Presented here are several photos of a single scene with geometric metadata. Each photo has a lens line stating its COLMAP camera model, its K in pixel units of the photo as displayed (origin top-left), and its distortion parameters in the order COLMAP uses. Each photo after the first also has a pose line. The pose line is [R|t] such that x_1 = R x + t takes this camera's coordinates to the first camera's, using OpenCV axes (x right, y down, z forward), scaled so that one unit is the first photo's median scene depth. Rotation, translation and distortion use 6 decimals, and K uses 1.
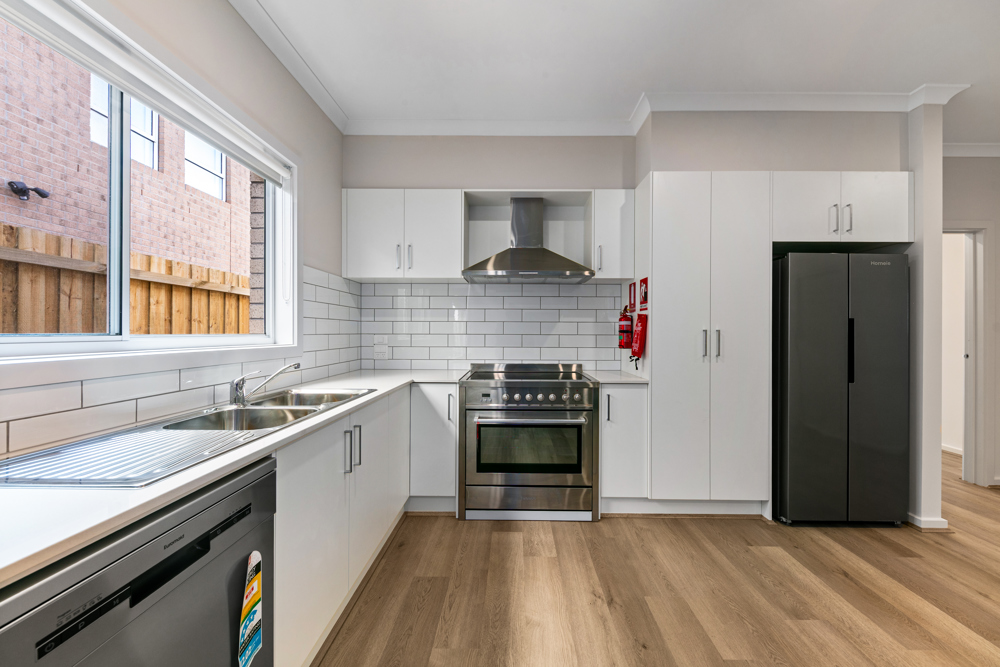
lens RADIAL K [[354.5, 0, 507.1], [0, 354.5, 326.7], [0, 0, 1]] dist [-0.005800, -0.000134]
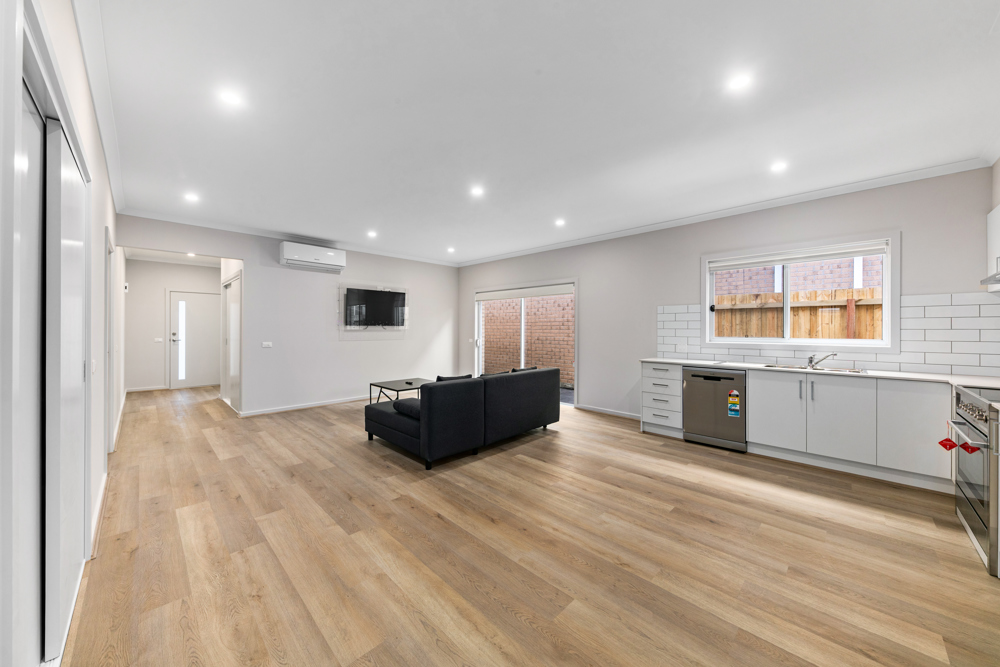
lens RADIAL K [[358.8, 0, 500.0], [0, 358.8, 333.5], [0, 0, 1]] dist [0.000633, 0.000056]
pose [[-0.695506, 0.001544, -0.718518, 1.630405], [0.003513, 0.999993, -0.001253, -0.010946], [0.718512, -0.003395, -0.695507, 0.755879]]
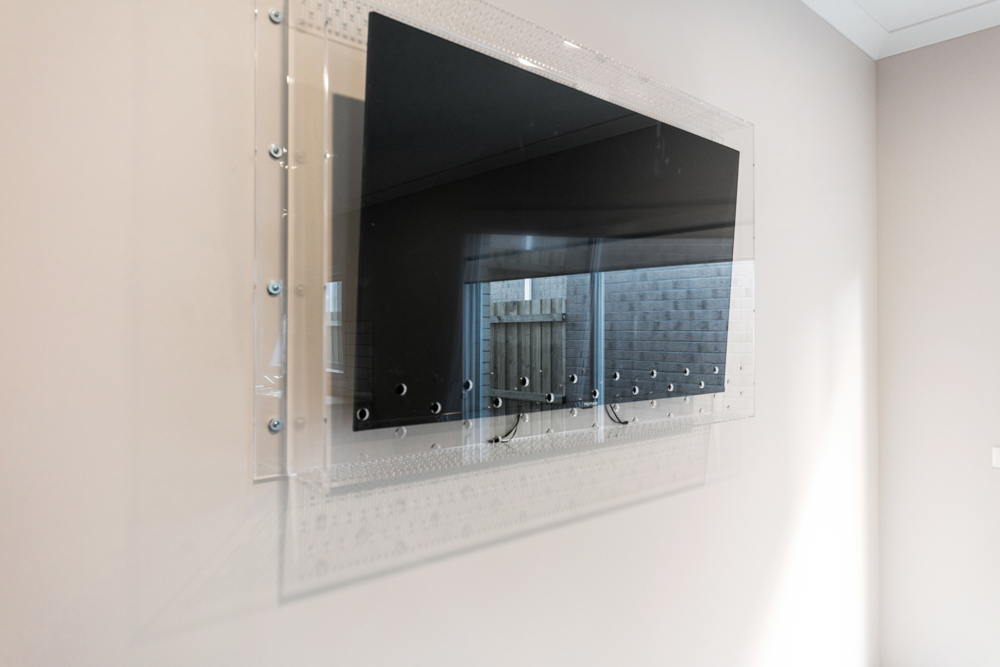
lens RADIAL K [[666.4, 0, 500.0], [0, 666.4, 333.5], [0, 0, 1]] dist [0.002931, 0.000426]
pose [[-0.736301, -0.008948, -0.676595, 0.749147], [0.009046, 0.999693, -0.023065, -0.133128], [0.676593, -0.023104, -0.735994, -1.505298]]
